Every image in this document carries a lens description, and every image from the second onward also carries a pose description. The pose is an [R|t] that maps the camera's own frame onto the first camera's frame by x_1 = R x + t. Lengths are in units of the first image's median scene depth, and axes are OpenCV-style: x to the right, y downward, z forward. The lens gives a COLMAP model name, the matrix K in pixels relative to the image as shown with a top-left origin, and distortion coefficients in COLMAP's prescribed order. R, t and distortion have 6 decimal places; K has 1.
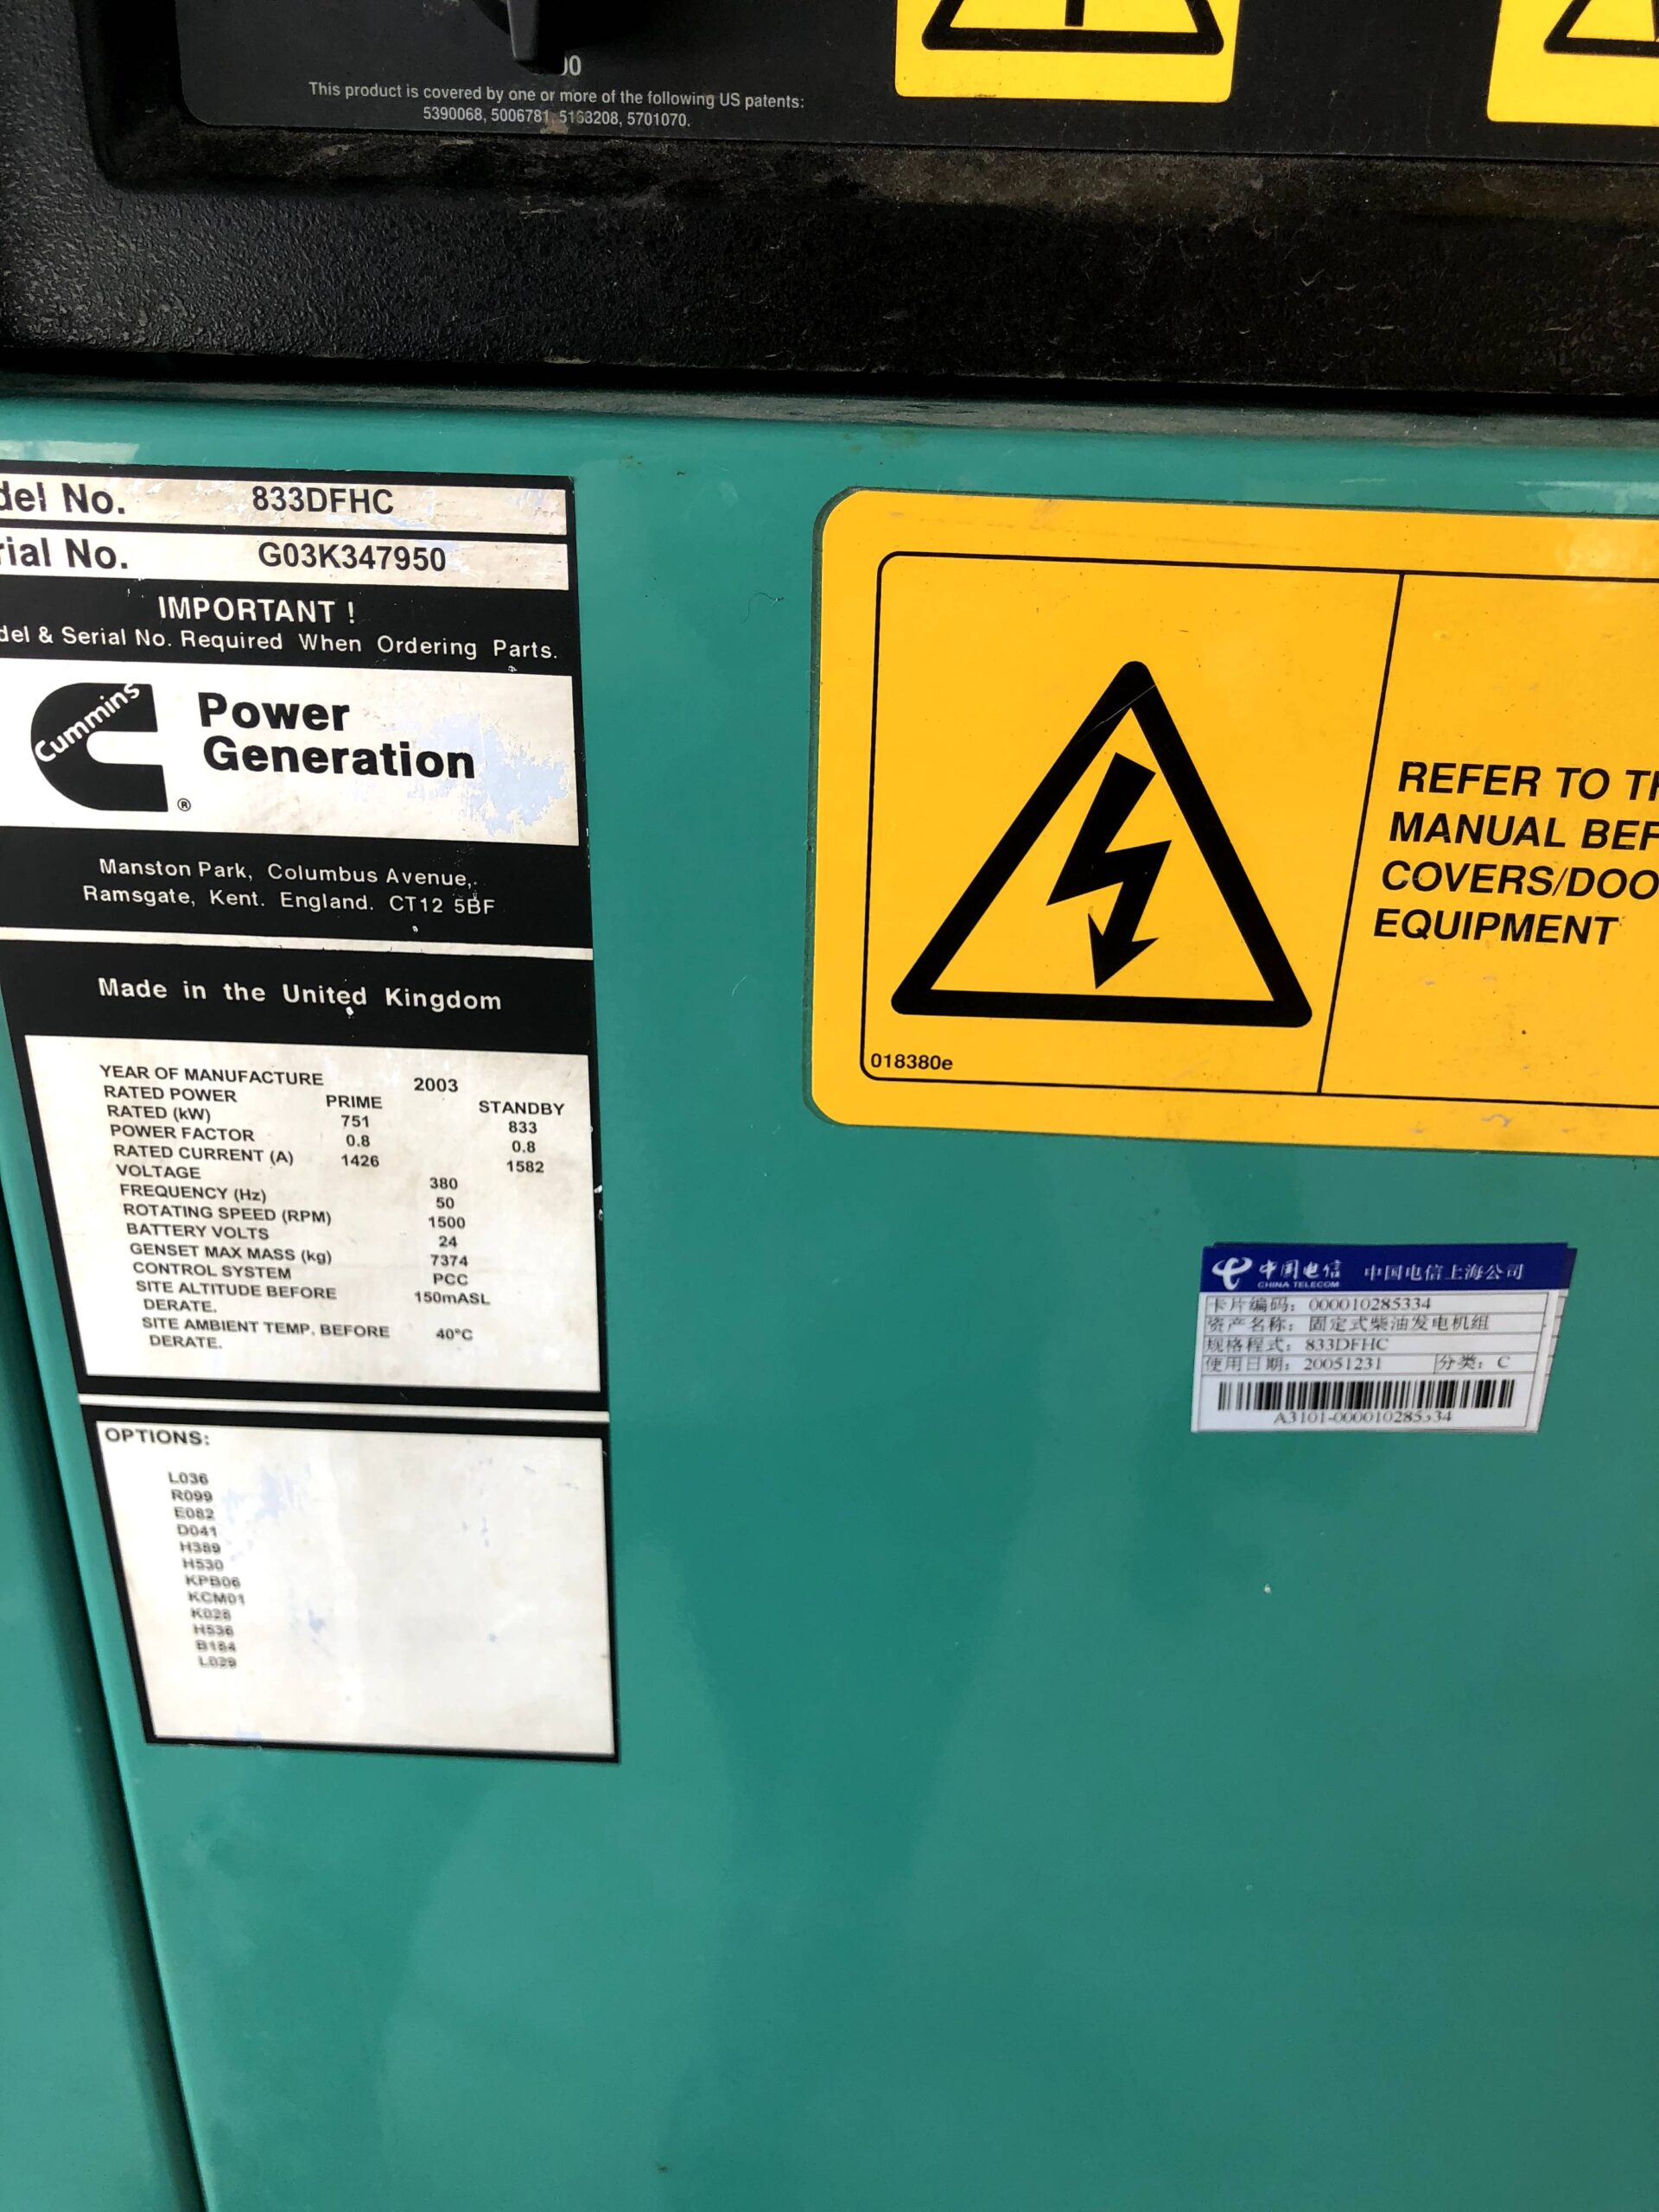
lens RADIAL K [[1852.9, 0, 814.8], [0, 1852.9, 1092.2], [0, 0, 1]] dist [-0.008226, -0.014522]
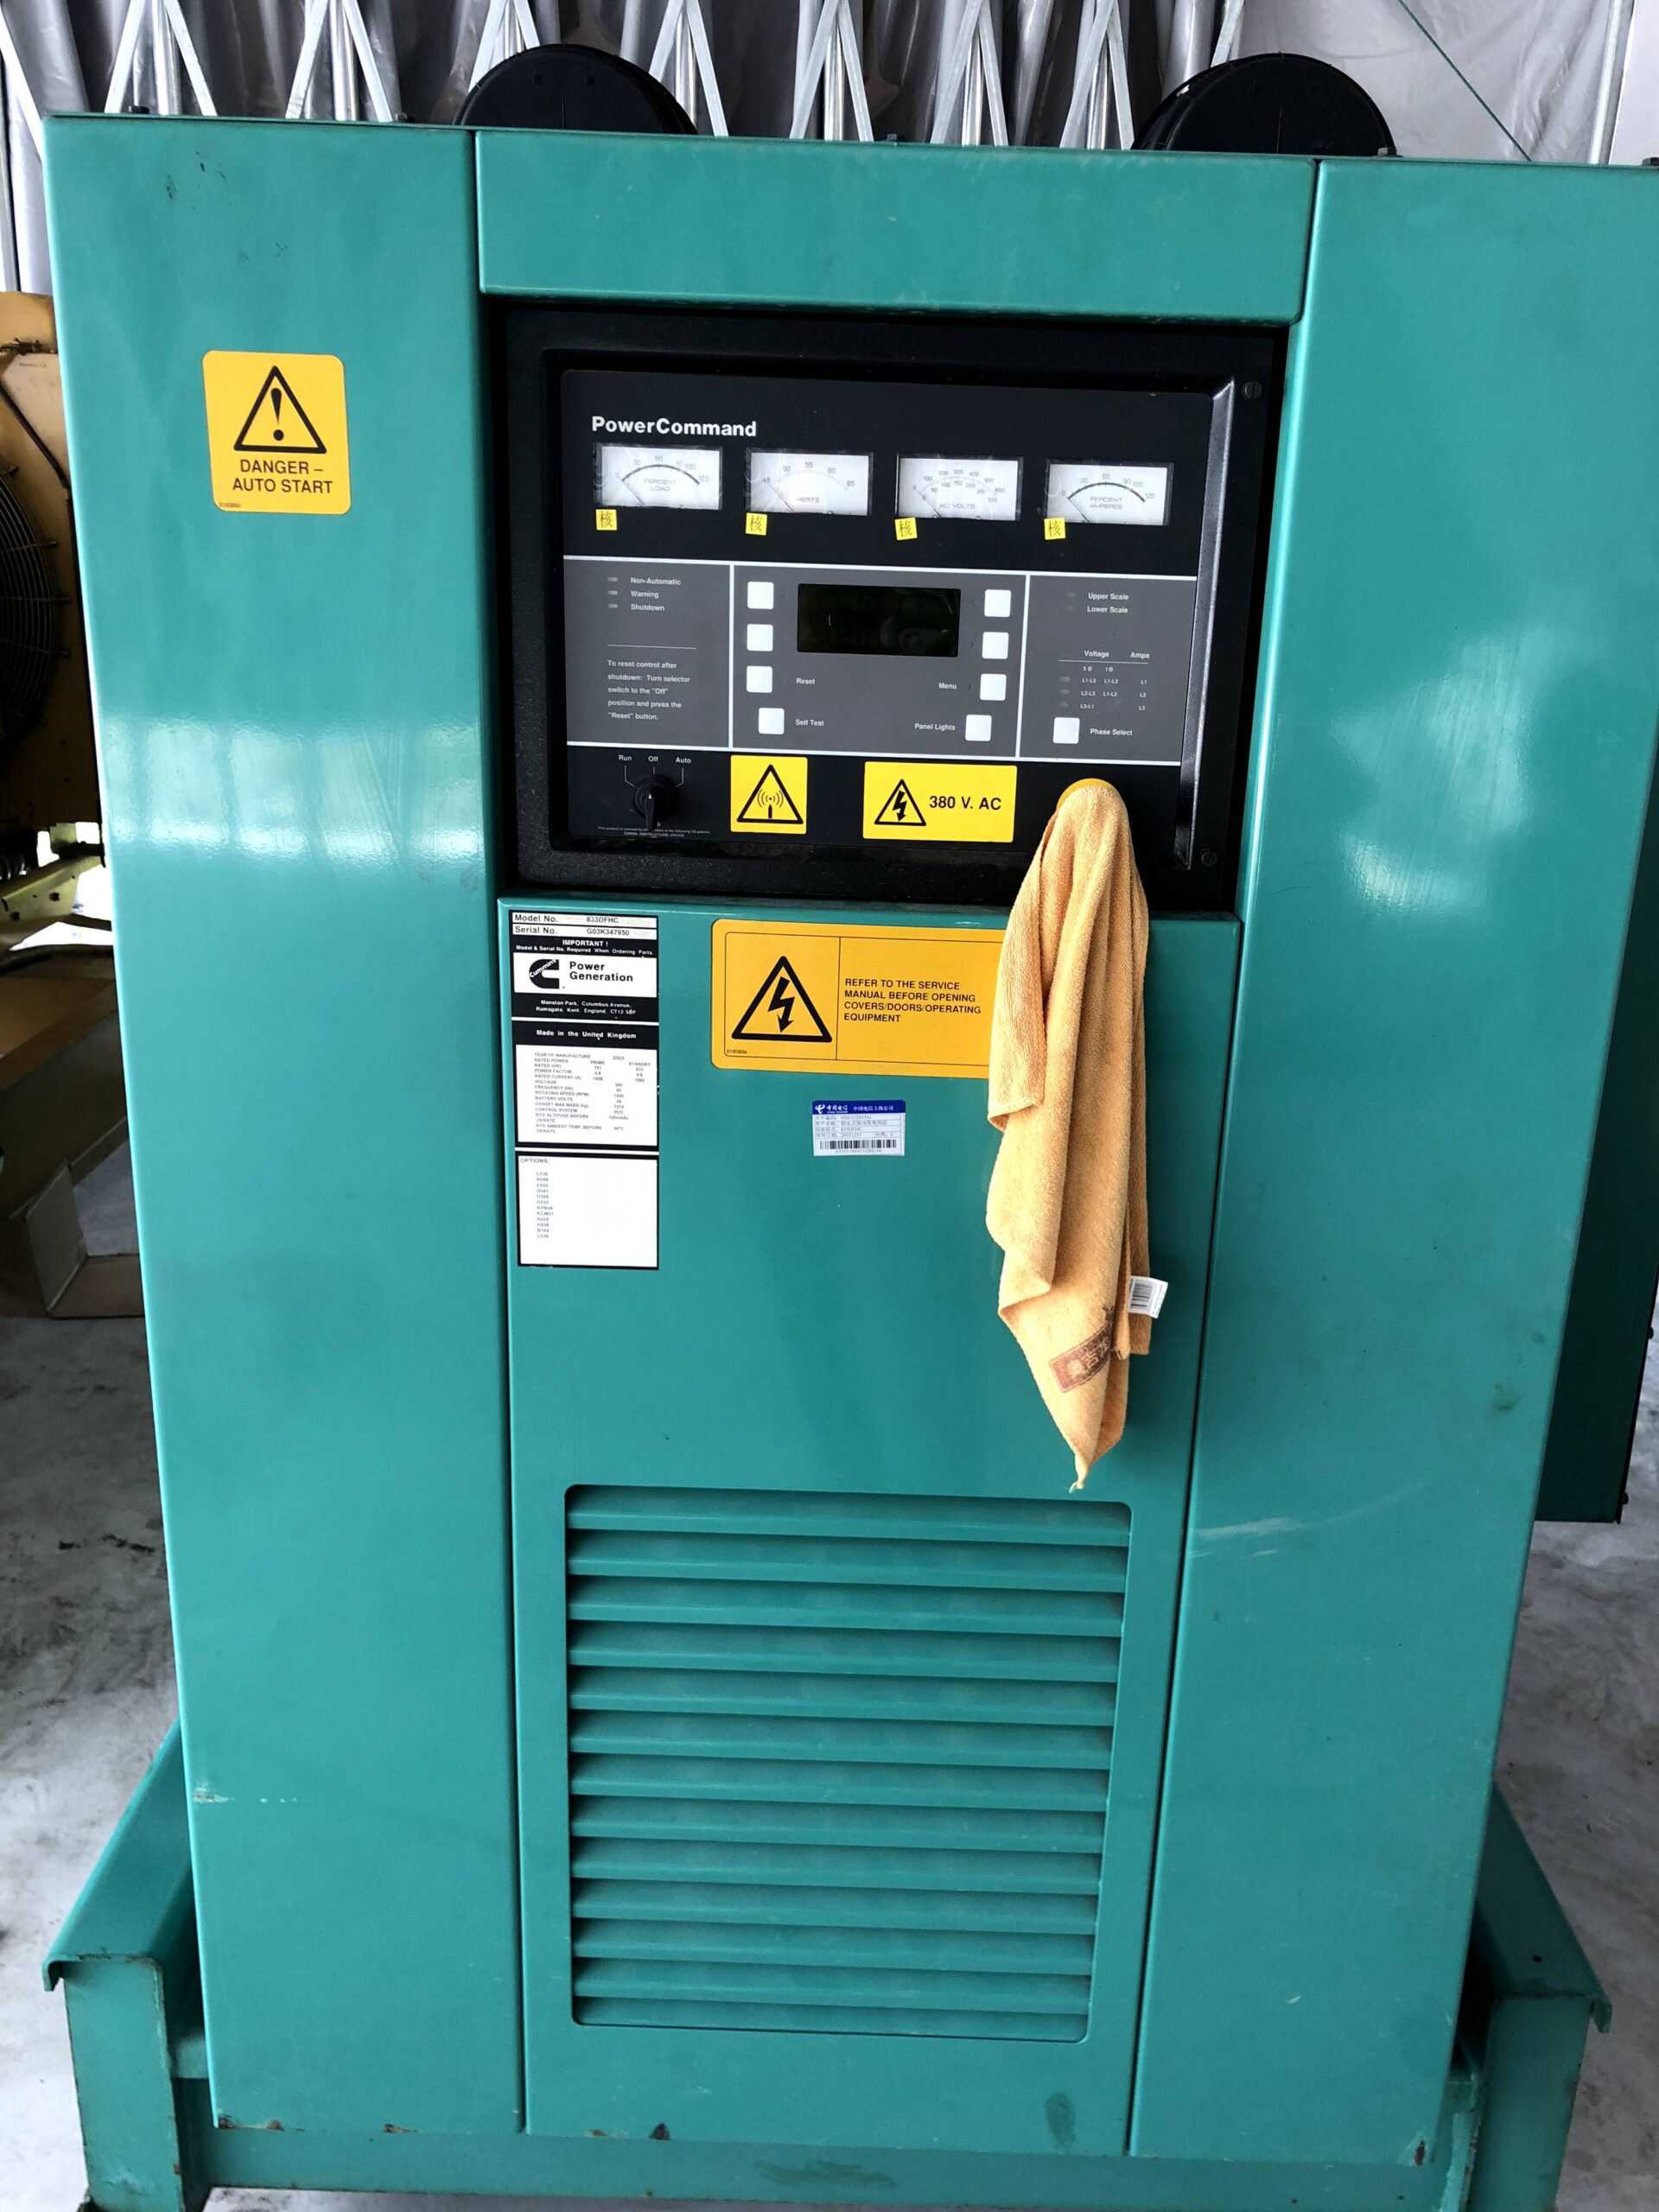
lens RADIAL K [[1852.9, 0, 831.4], [0, 1852.9, 1116.3], [0, 0, 1]] dist [-0.008226, -0.014522]
pose [[0.999898, 0.005558, 0.013169, 0.214472], [-0.003740, 0.990939, -0.134259, 0.693000], [-0.013796, 0.134196, 0.990859, -3.121720]]
